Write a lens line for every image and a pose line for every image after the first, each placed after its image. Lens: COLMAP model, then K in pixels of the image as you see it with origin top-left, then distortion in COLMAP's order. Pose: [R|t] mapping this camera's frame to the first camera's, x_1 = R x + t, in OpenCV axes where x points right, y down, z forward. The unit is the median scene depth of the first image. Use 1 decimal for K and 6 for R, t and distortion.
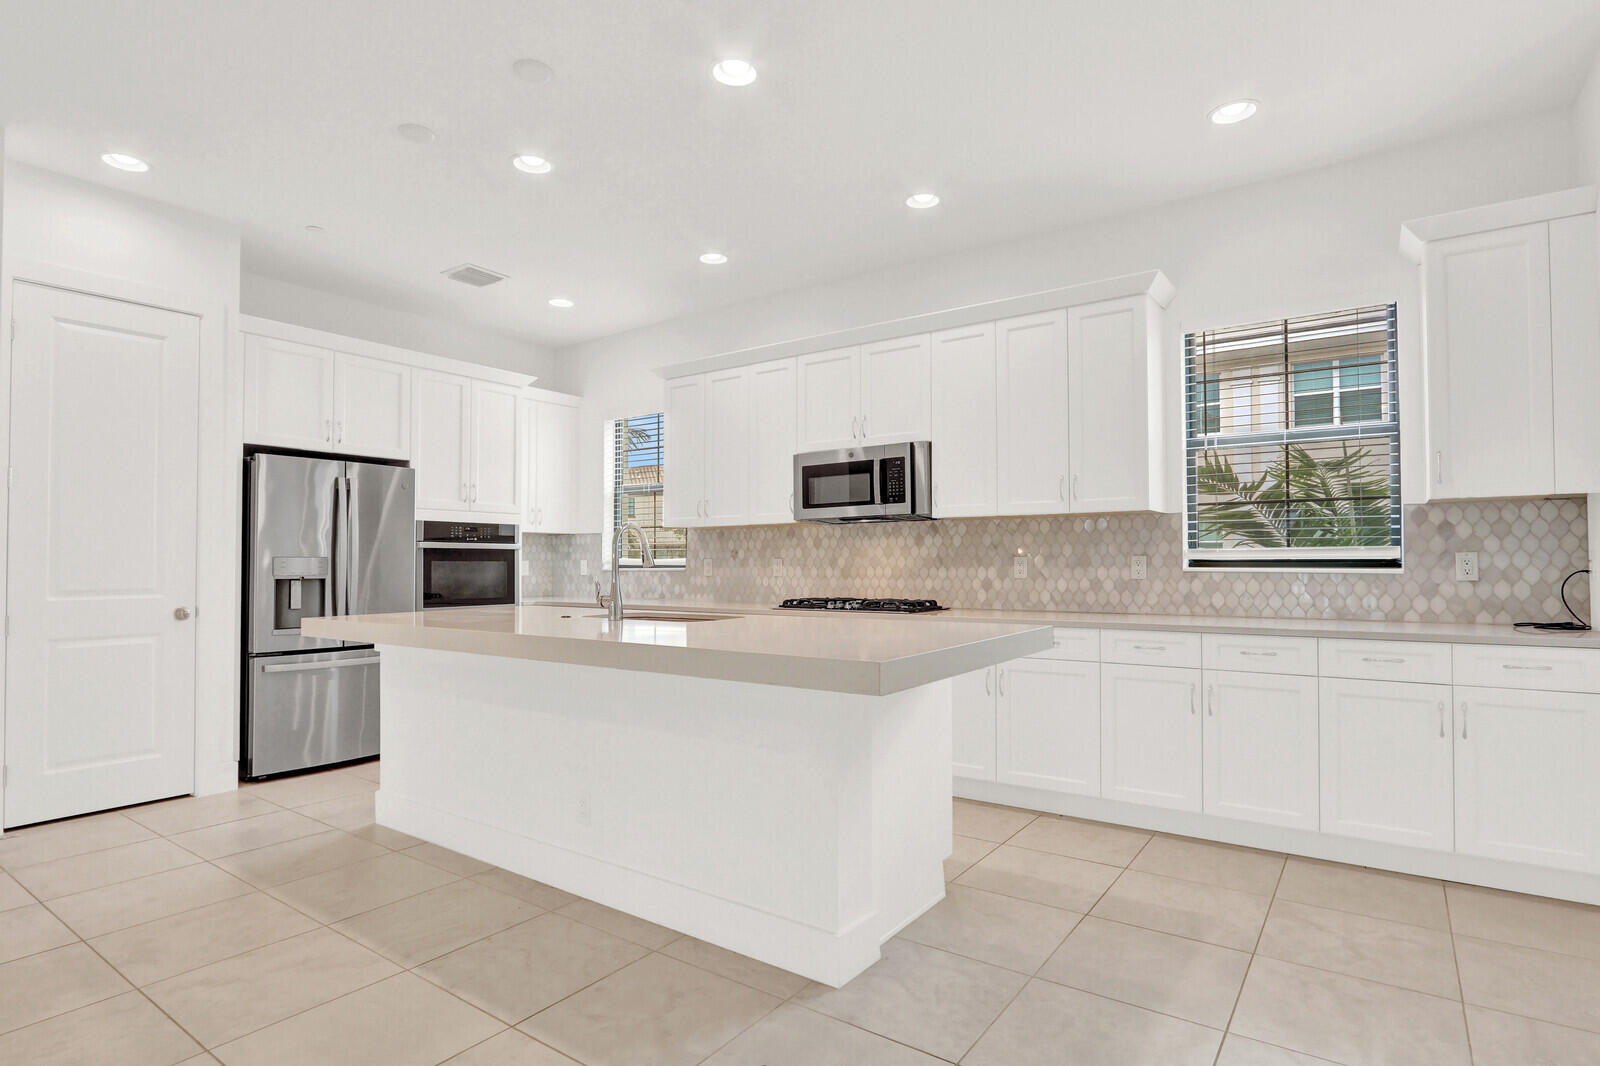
lens RADIAL K [[834.1, 0, 800.0], [0, 834.1, 533.0], [0, 0, 1]] dist [-0.015504, -0.000234]
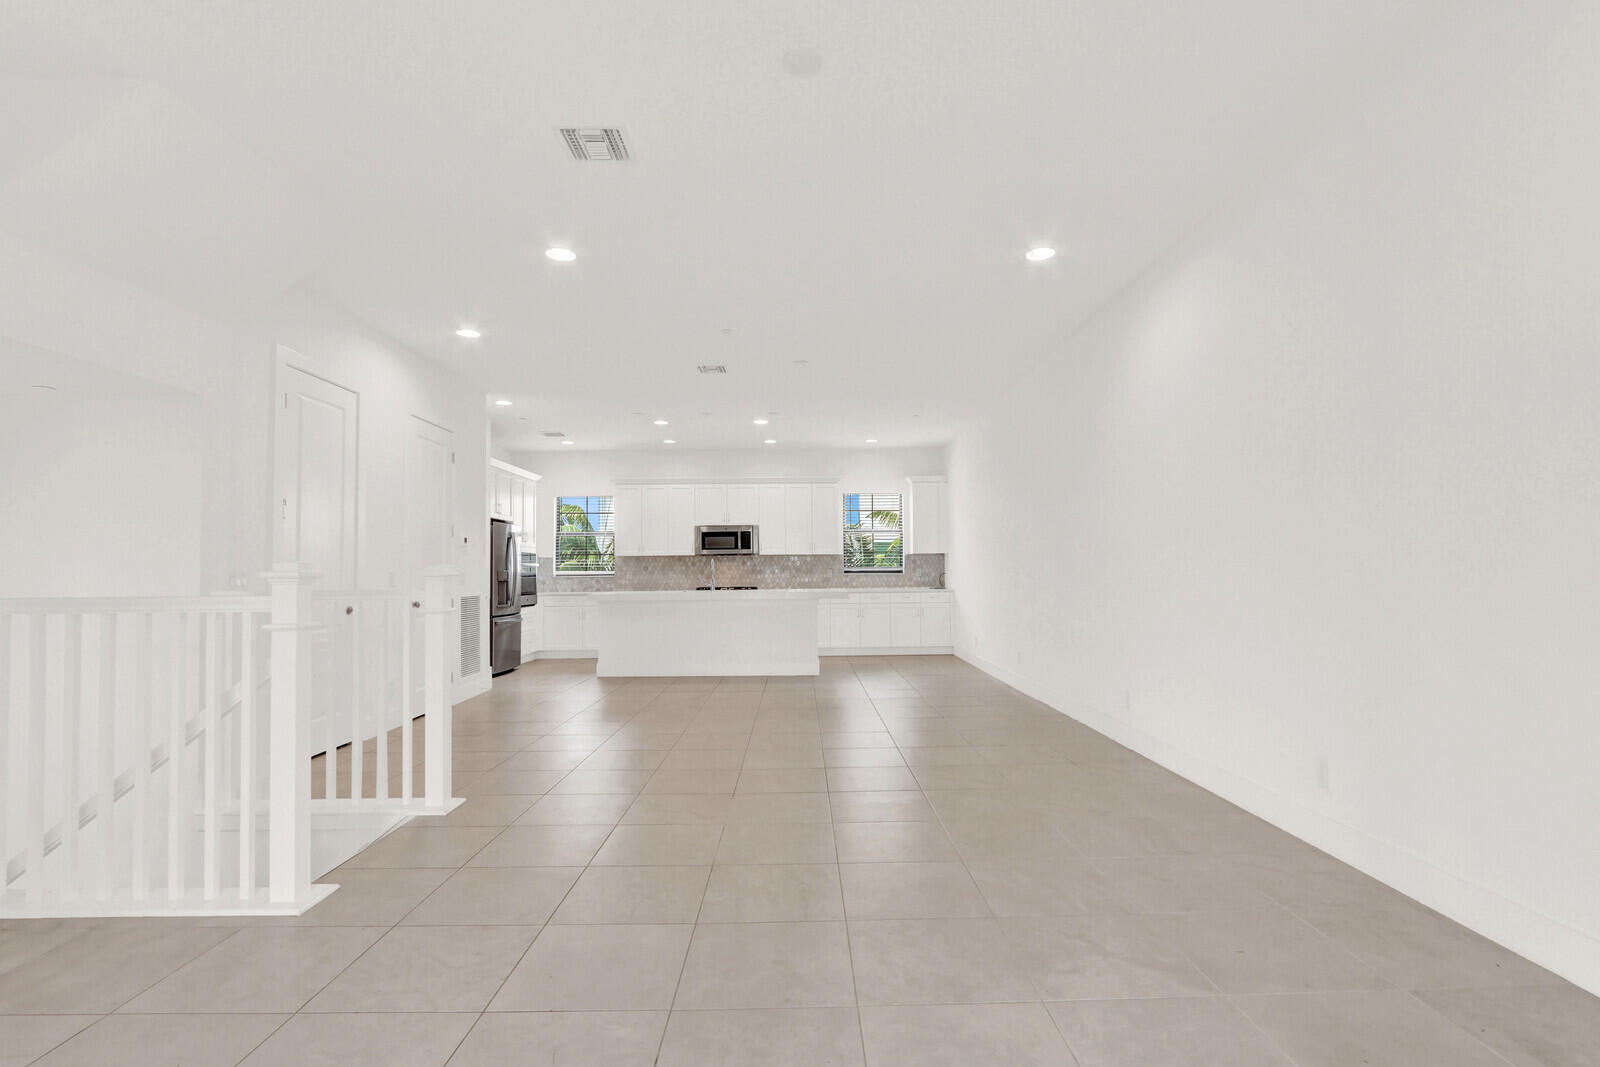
lens RADIAL K [[760.2, 0, 797.7], [0, 760.2, 545.8], [0, 0, 1]] dist [0.000947, 0.000504]
pose [[0.814247, 0.016799, 0.580275, -1.156358], [-0.015031, 0.999856, -0.007855, -0.030805], [-0.580323, -0.002326, 0.814383, -1.037126]]
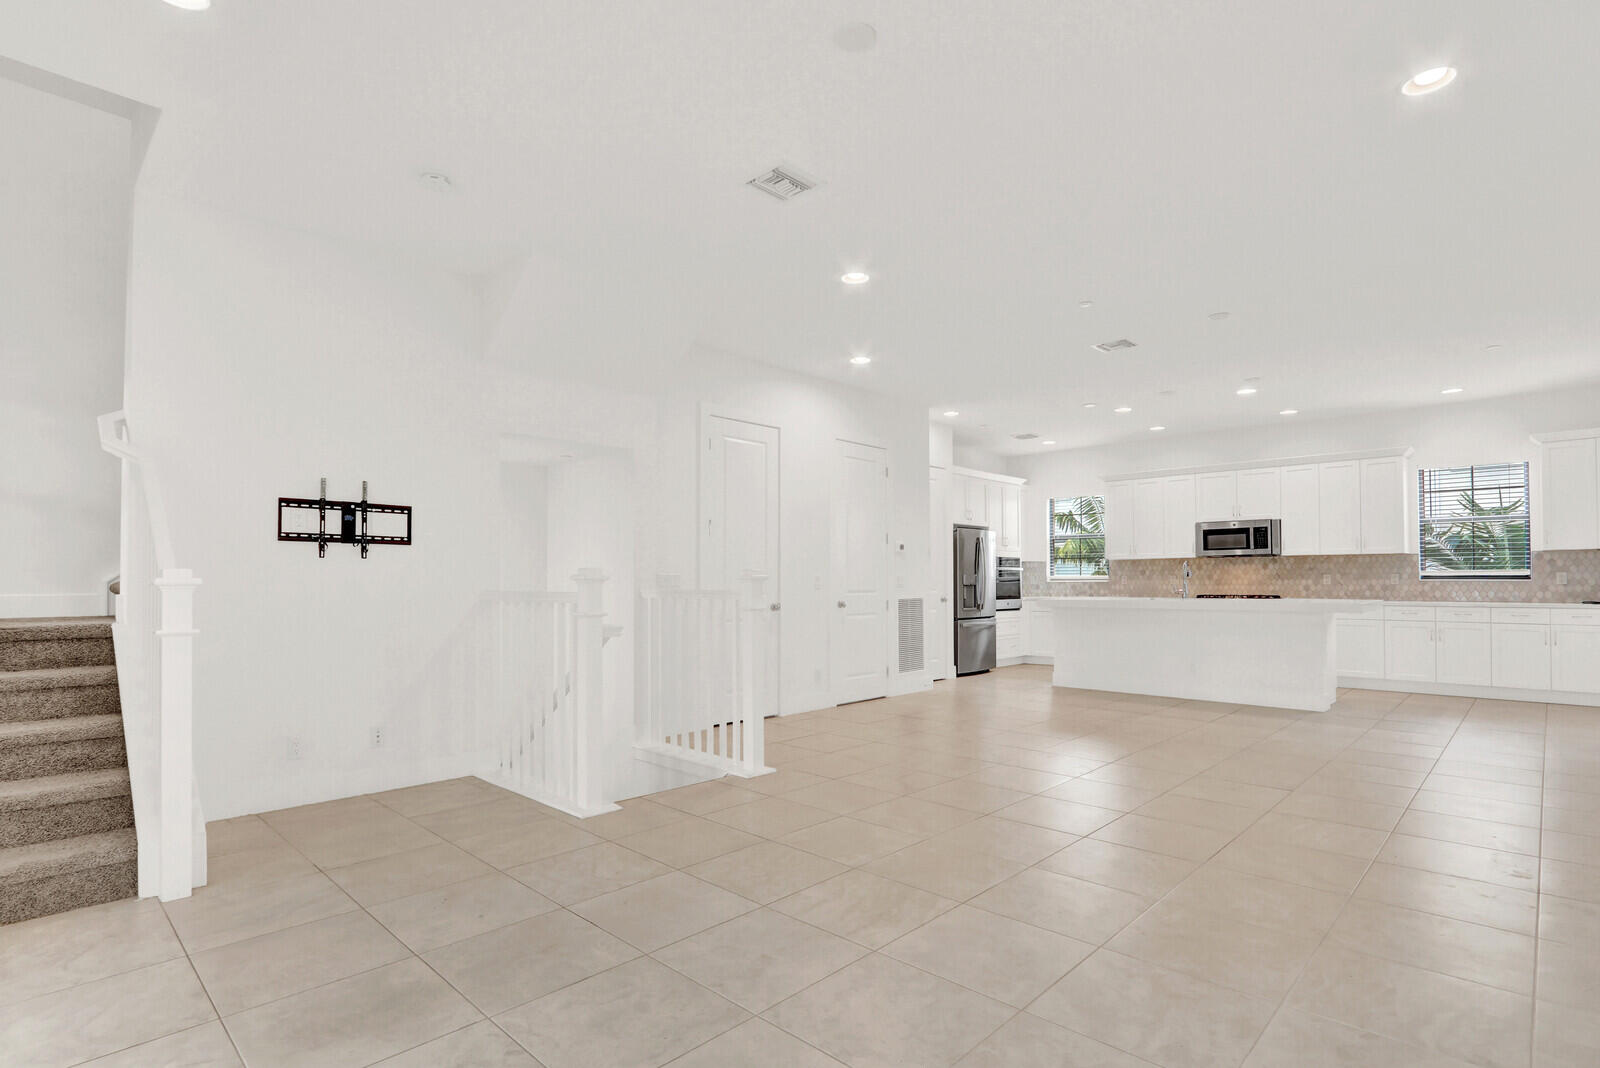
lens RADIAL K [[786.7, 0, 808.2], [0, 786.7, 562.3], [0, 0, 1]] dist [-0.003609, 0.000608]
pose [[0.990358, -0.003088, -0.138494, -0.763559], [0.004873, 0.999909, 0.012550, -0.032876], [0.138443, -0.013104, 0.990284, -1.143644]]
